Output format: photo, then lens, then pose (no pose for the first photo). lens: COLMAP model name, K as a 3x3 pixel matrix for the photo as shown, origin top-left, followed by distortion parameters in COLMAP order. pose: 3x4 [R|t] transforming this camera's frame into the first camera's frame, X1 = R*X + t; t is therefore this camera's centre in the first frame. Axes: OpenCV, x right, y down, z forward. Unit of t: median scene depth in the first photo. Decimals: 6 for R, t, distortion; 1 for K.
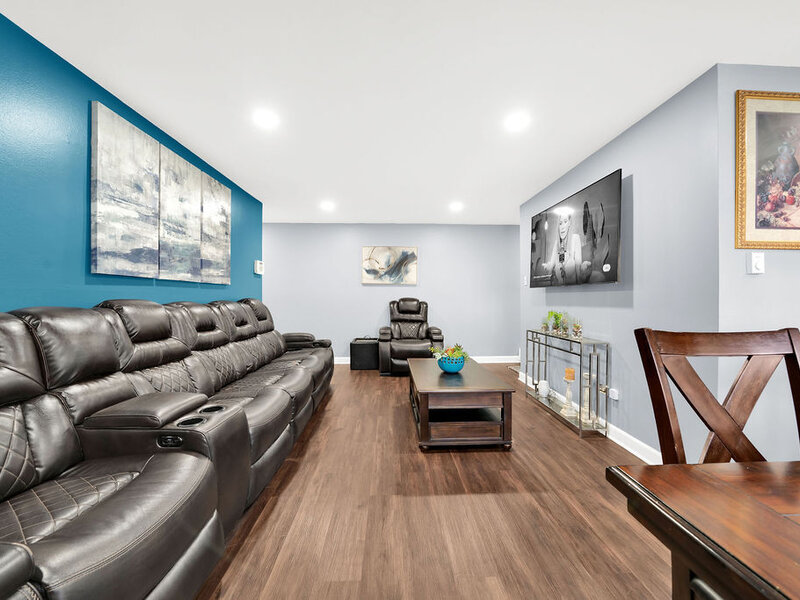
lens RADIAL K [[326.5, 0, 402.0], [0, 326.5, 300.6], [0, 0, 1]] dist [-0.015134, -0.000072]
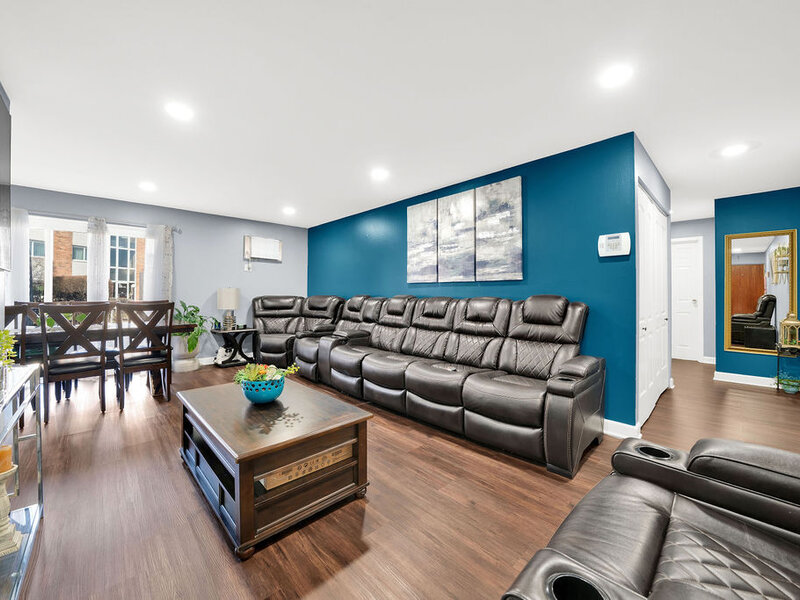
lens RADIAL K [[326.5, 0, 401.3], [0, 326.5, 289.1], [0, 0, 1]] dist [-0.015134, -0.000072]
pose [[-0.736816, -0.010630, -0.676009, 0.421989], [-0.005712, 0.999939, -0.009497, -0.013624], [0.676069, -0.003136, -0.736832, 1.778220]]
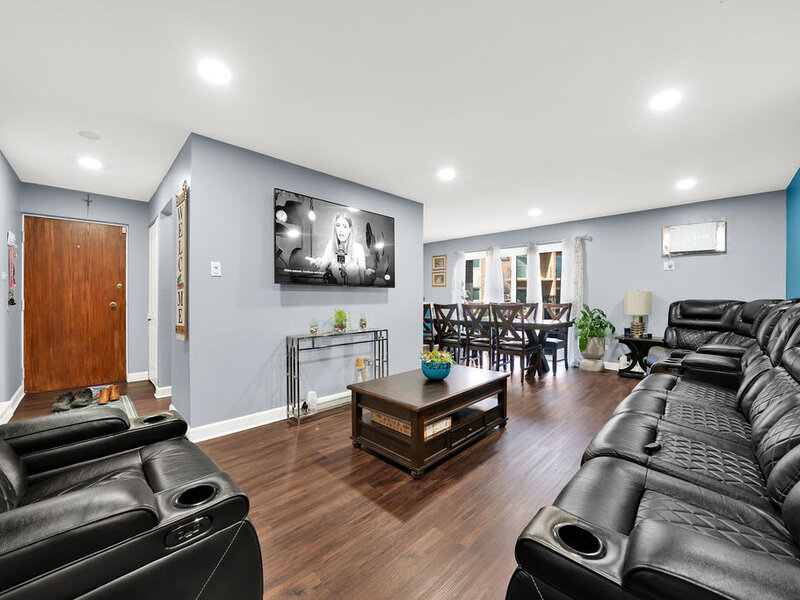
lens RADIAL K [[326.5, 0, 401.2], [0, 326.5, 298.8], [0, 0, 1]] dist [-0.015134, -0.000072]
pose [[-0.691783, -0.001488, 0.722104, -0.452825], [0.004868, 0.999966, 0.006724, -0.009054], [-0.722089, 0.008166, -0.691752, 1.767315]]
